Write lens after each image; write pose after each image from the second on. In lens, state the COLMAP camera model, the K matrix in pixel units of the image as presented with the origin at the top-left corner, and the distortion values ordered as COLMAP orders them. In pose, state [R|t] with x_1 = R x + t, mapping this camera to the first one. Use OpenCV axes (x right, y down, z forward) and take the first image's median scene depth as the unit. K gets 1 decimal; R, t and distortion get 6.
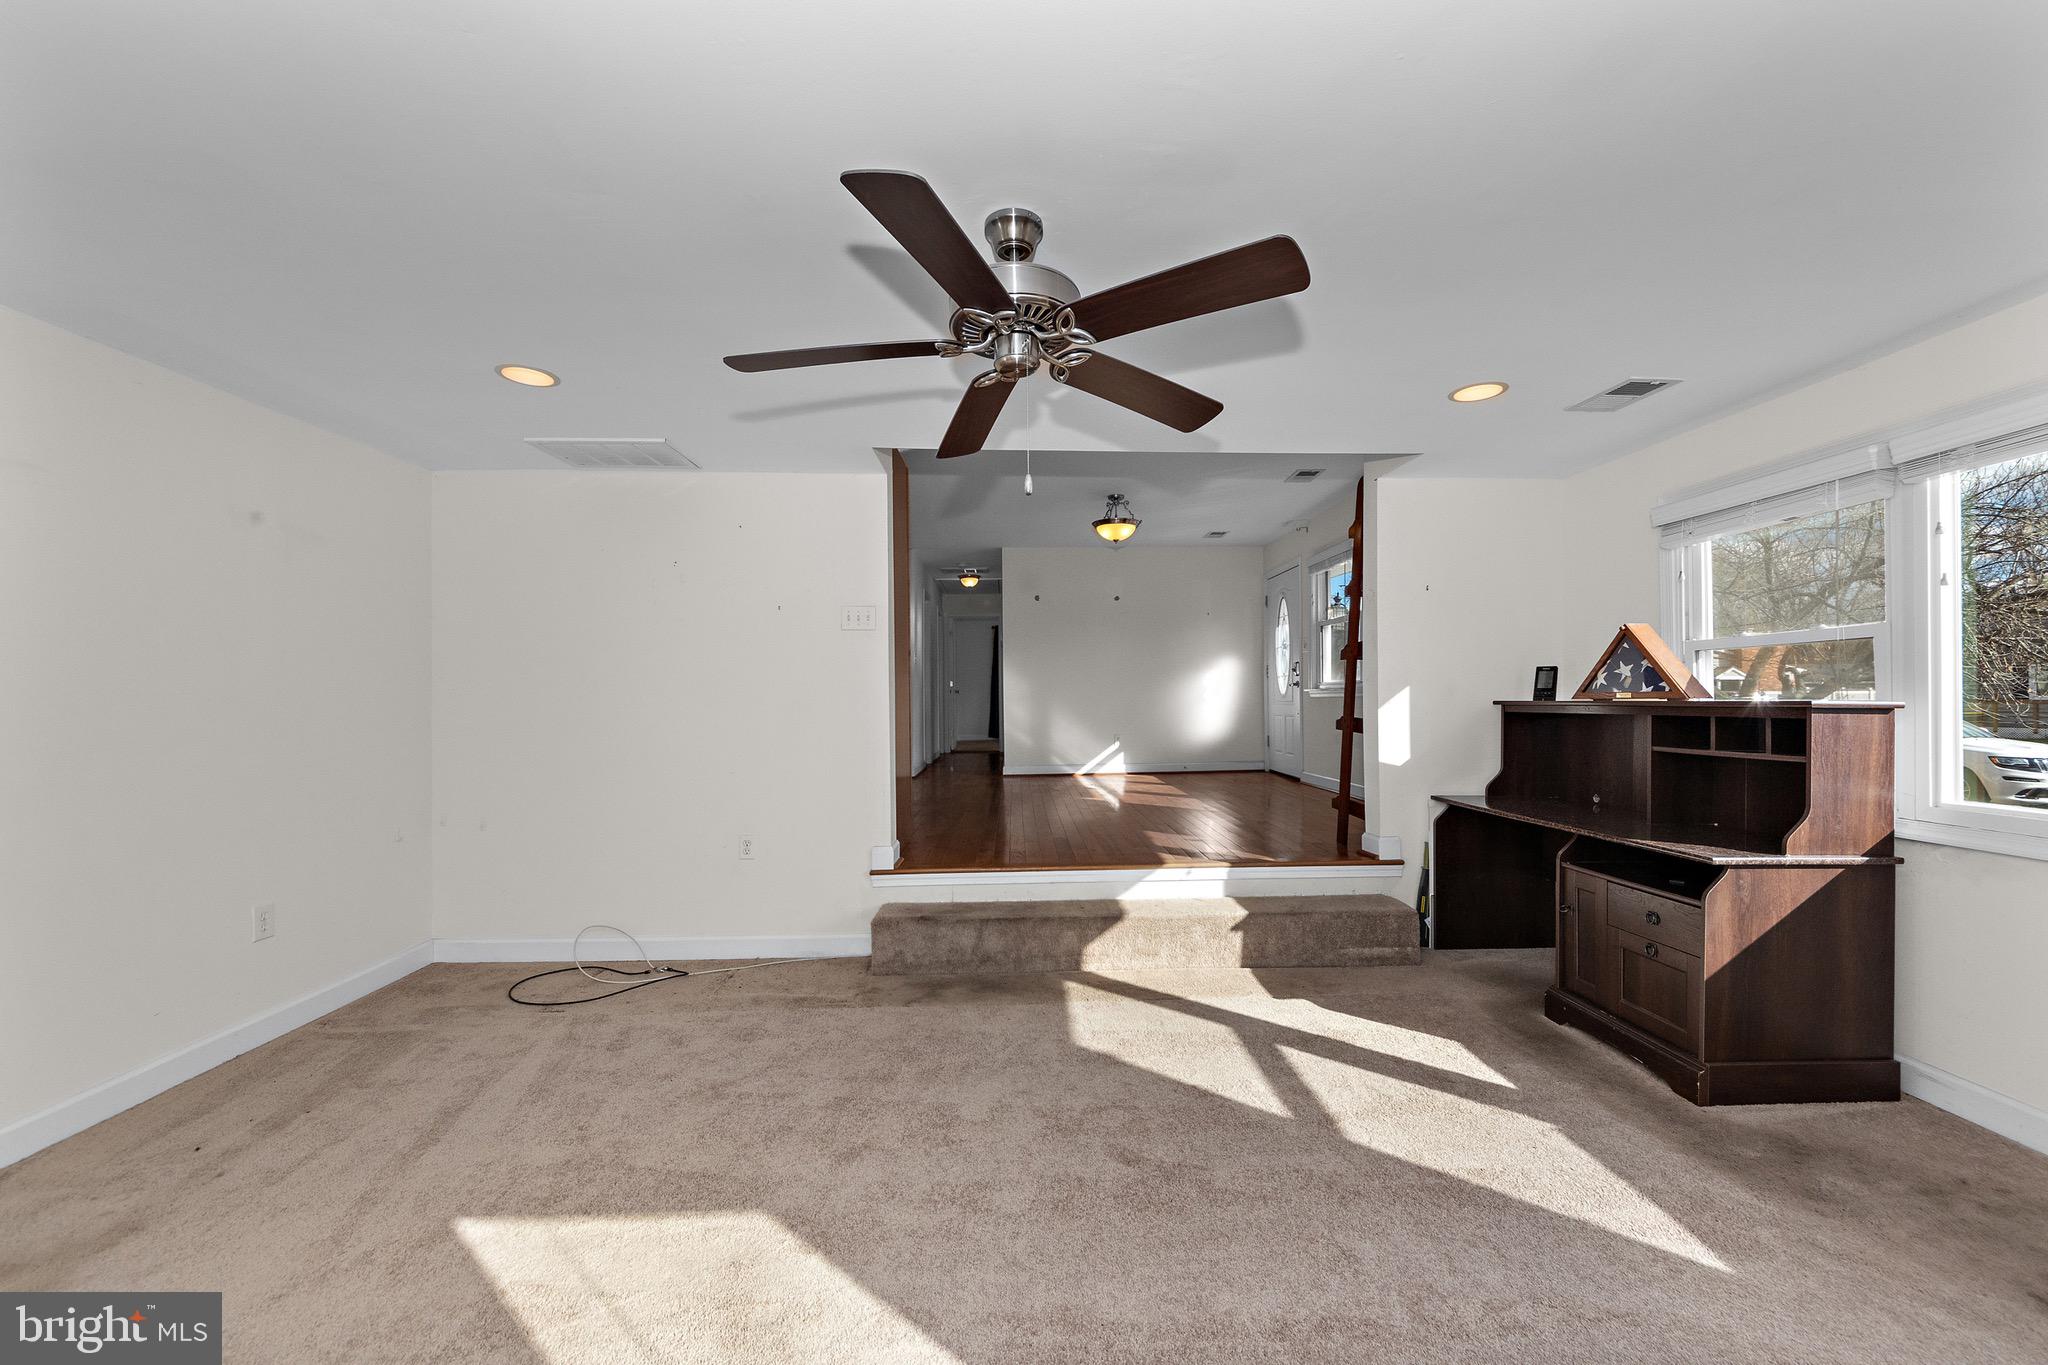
lens RADIAL K [[776.2, 0, 1040.1], [0, 776.2, 697.8], [0, 0, 1]] dist [0.000290, -0.004745]
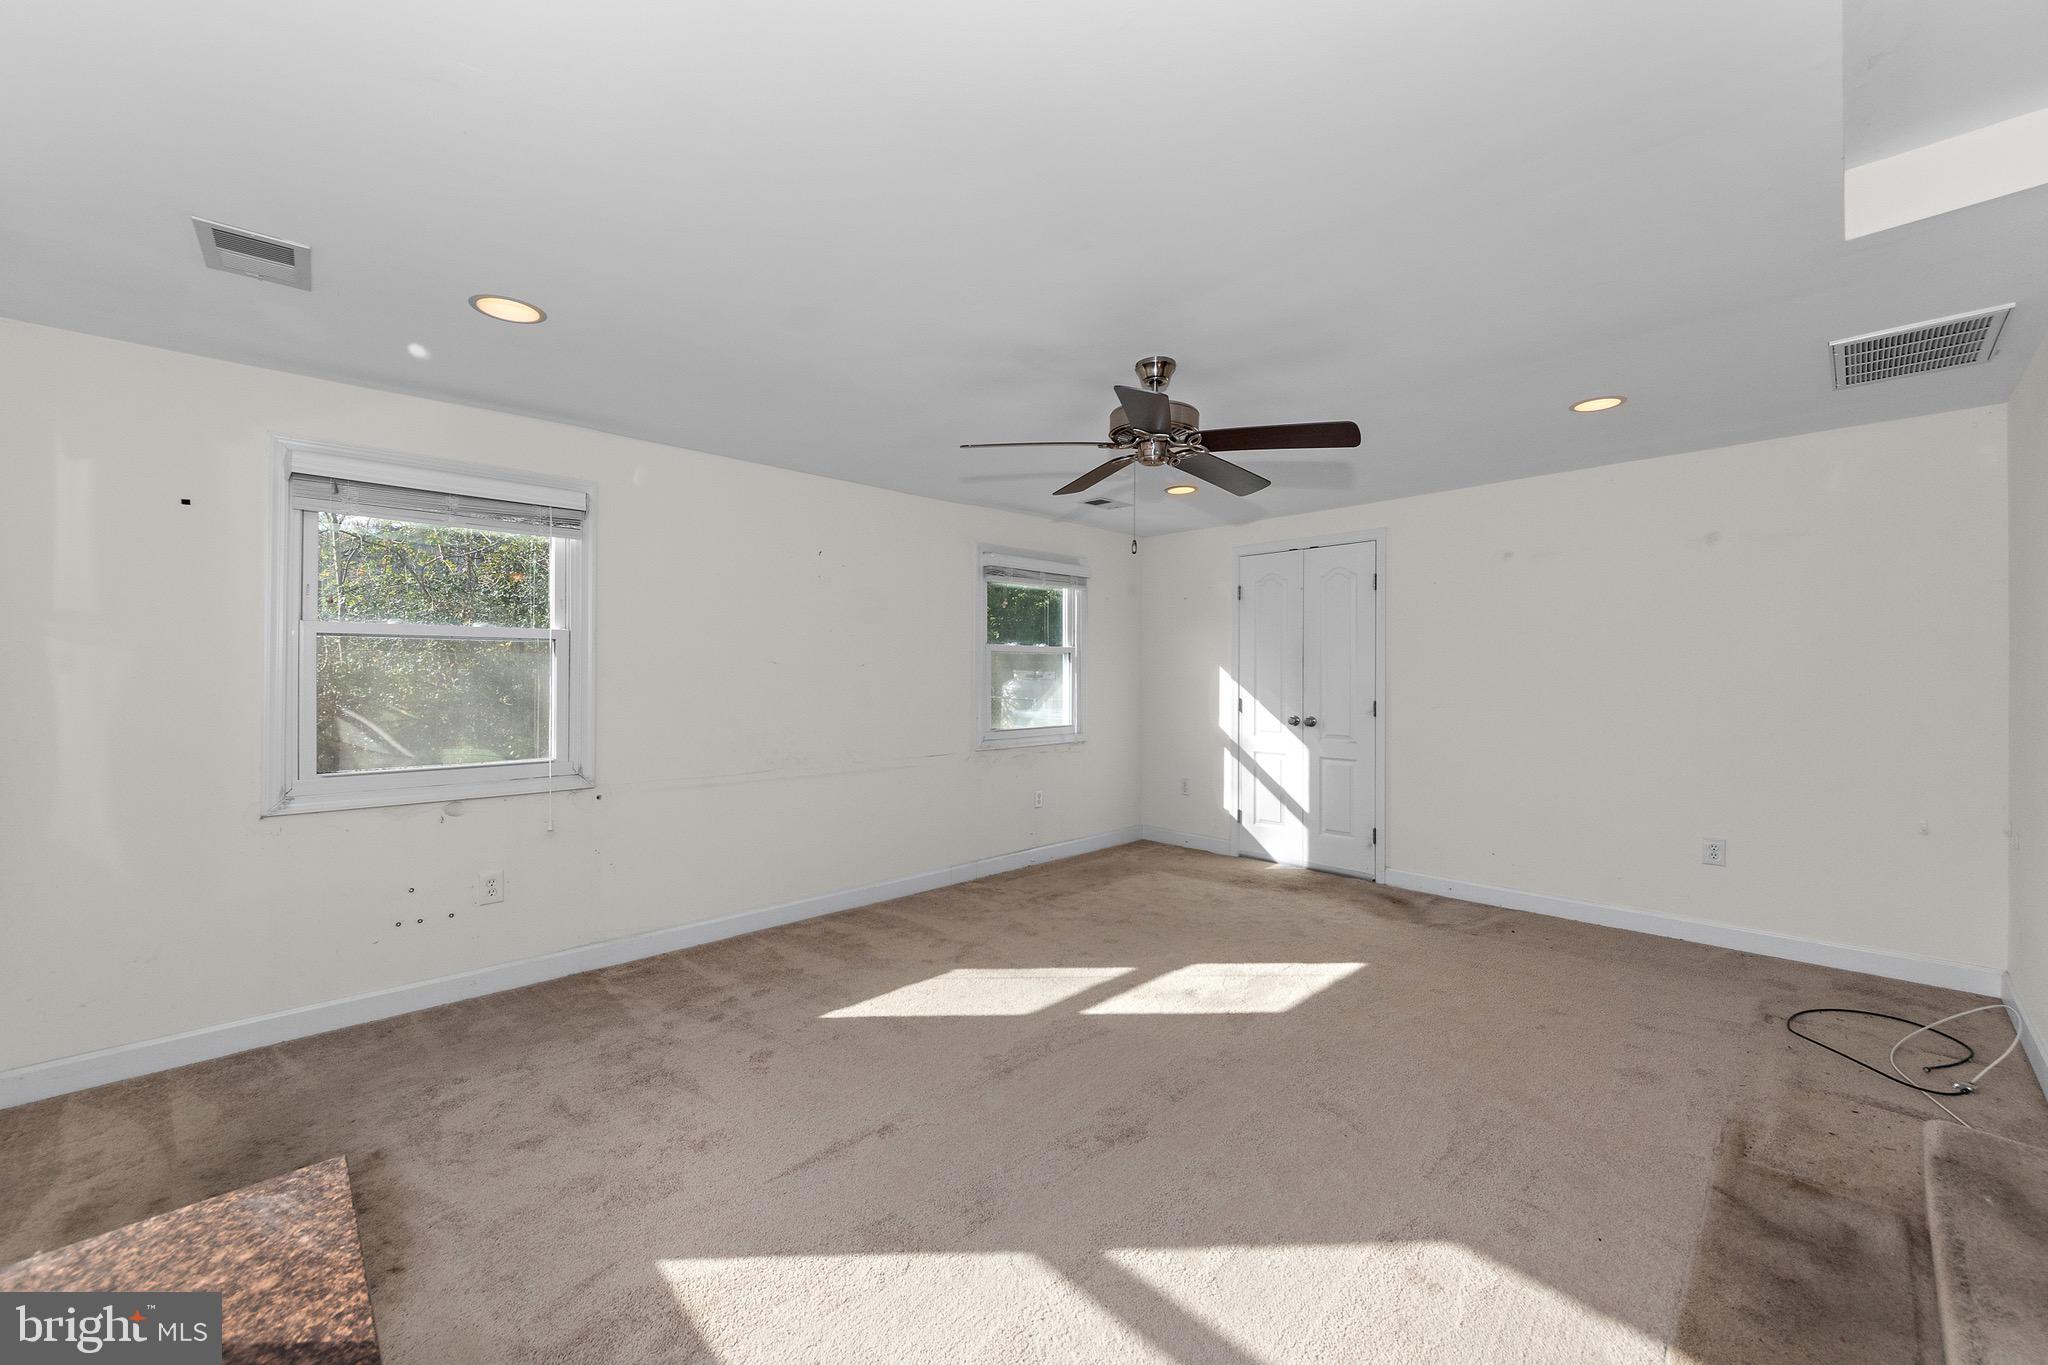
lens RADIAL K [[776.2, 0, 1035.0], [0, 776.2, 667.4], [0, 0, 1]] dist [0.000290, -0.004745]
pose [[-0.745782, 0.002848, -0.666184, 0.566825], [0.005684, 0.999982, -0.002089, -0.015740], [0.666166, -0.005345, -0.745784, 0.984078]]
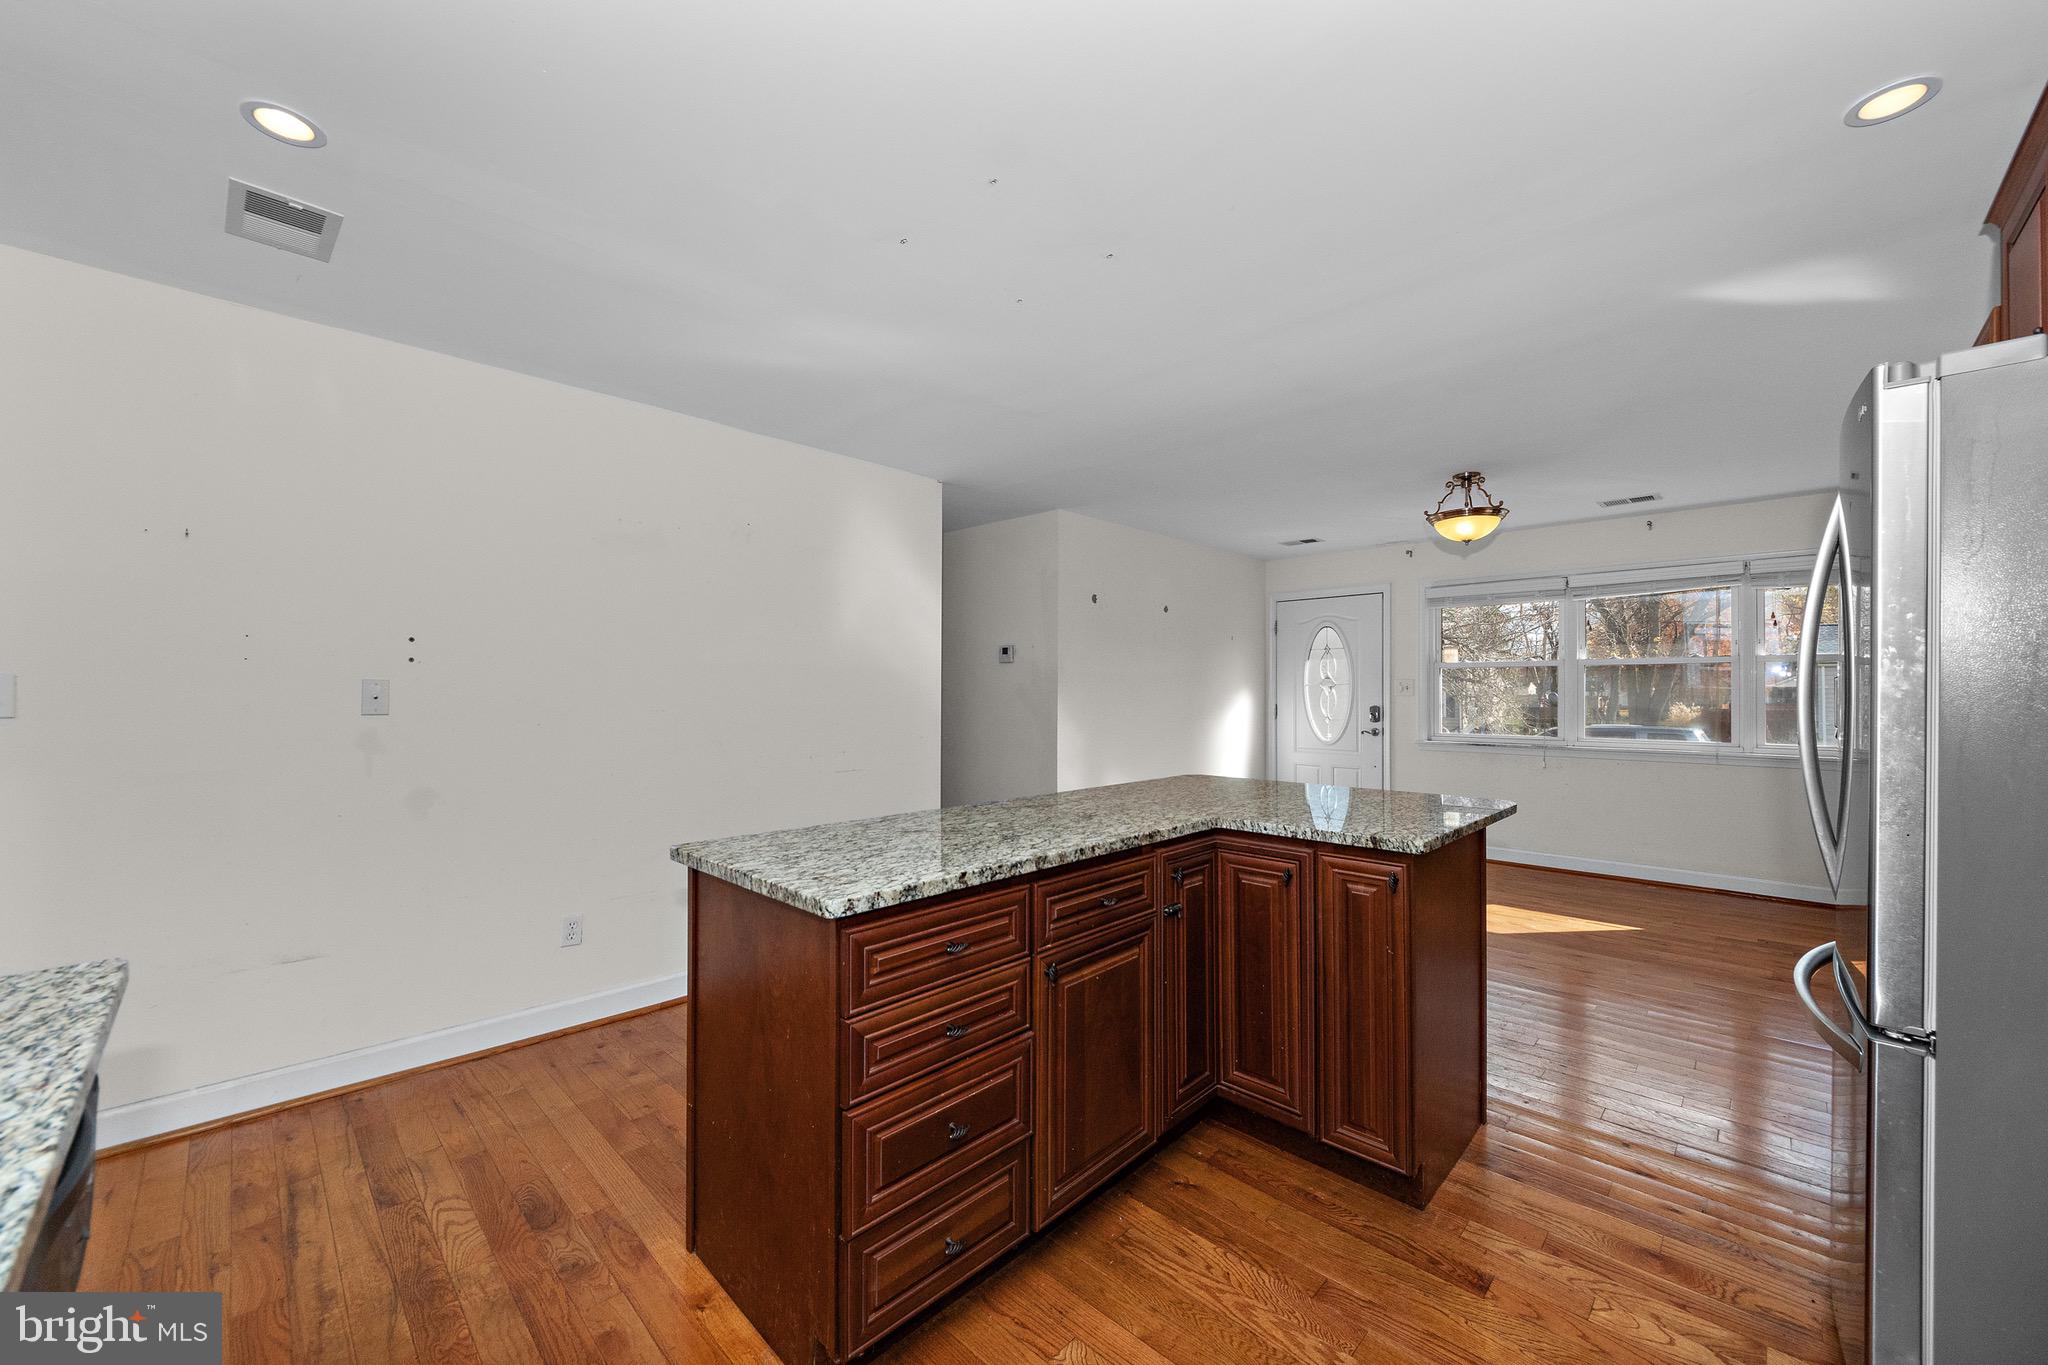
lens RADIAL K [[776.2, 0, 1025.3], [0, 776.2, 690.5], [0, 0, 1]] dist [0.000290, -0.004745]
pose [[0.725738, 0.008071, 0.687924, -1.149971], [-0.007873, 0.999963, -0.003426, -0.124082], [-0.687926, -0.002930, 0.725775, 1.386798]]
